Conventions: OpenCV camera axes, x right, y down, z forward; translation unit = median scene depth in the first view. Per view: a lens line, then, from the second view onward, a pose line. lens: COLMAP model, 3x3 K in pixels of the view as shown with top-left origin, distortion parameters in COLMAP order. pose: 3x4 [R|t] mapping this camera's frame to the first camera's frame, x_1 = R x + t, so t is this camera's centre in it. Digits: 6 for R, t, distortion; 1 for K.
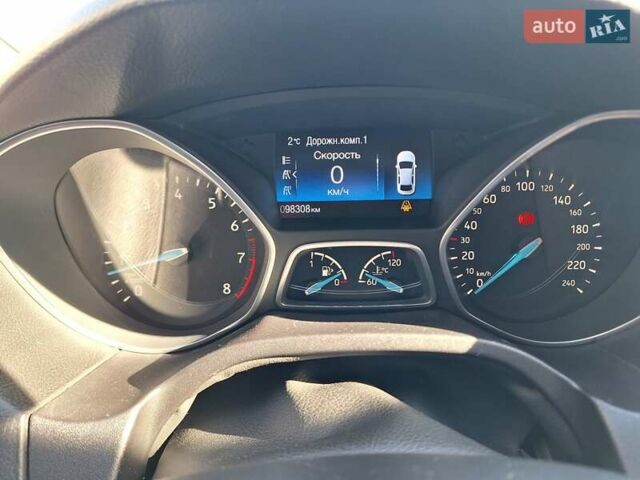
lens RADIAL K [[452.9, 0, 320.0], [0, 452.9, 240.0], [0, 0, 1]] dist [-0.000367, -0.003195]
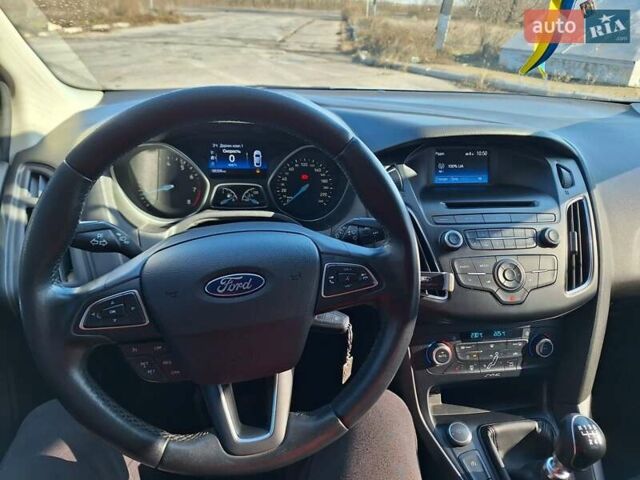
lens RADIAL K [[397.4, 0, 331.0], [0, 397.4, 242.5], [0, 0, 1]] dist [-0.048637, -0.002389]
pose [[0.973628, -0.010639, 0.227893, 0.066688], [-0.015321, 0.993608, 0.111842, 0.078099], [-0.227626, -0.112384, 0.967242, -1.402239]]
